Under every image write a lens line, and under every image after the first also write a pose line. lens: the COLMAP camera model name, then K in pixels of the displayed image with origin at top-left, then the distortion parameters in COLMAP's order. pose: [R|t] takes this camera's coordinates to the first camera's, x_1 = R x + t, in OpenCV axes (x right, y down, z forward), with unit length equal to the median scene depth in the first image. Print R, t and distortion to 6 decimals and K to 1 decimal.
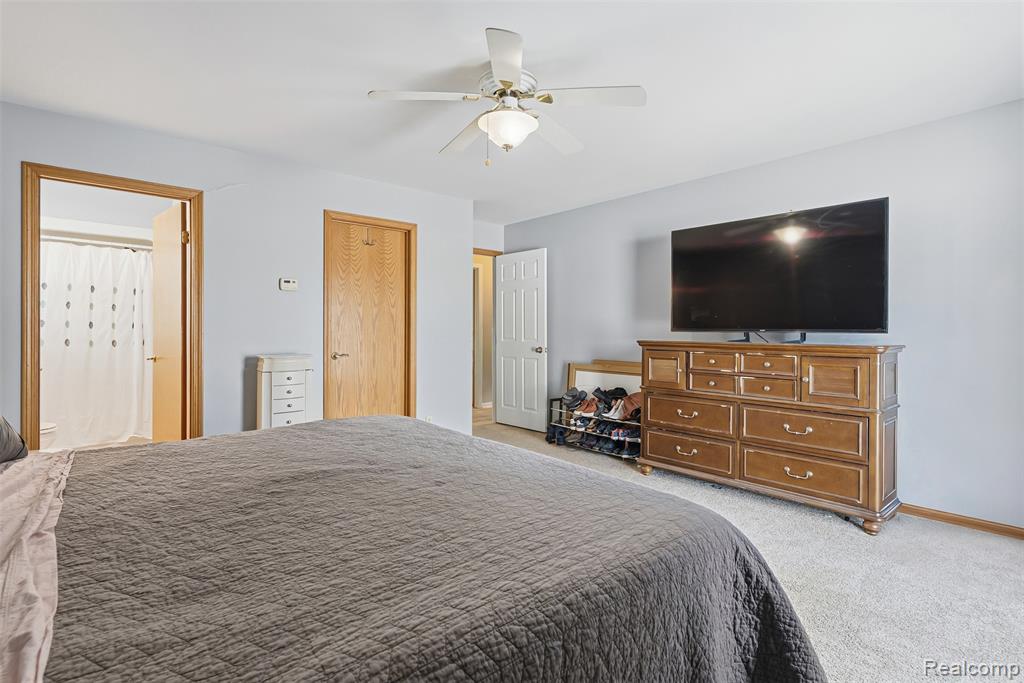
lens RADIAL K [[490.4, 0, 509.3], [0, 490.4, 336.8], [0, 0, 1]] dist [0.004046, -0.000282]
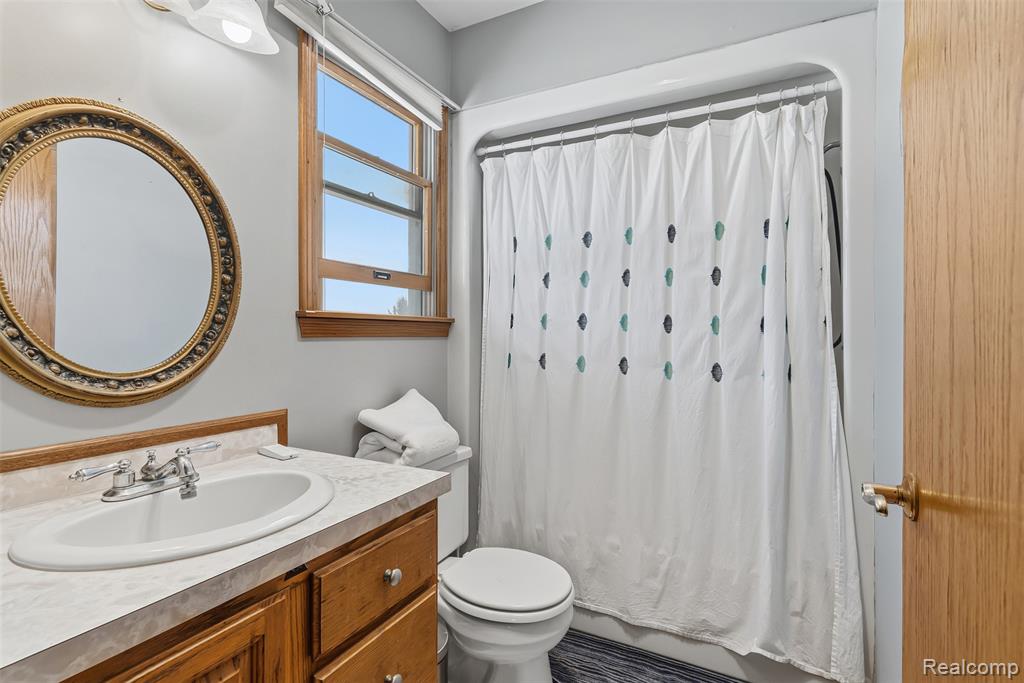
lens RADIAL K [[490.4, 0, 509.8], [0, 490.4, 338.0], [0, 0, 1]] dist [0.004046, -0.000282]
pose [[0.476493, -0.000624, -0.879178, -0.552154], [-0.005871, 0.999975, -0.003891, -0.009728], [0.879159, 0.007016, 0.476477, 0.686033]]
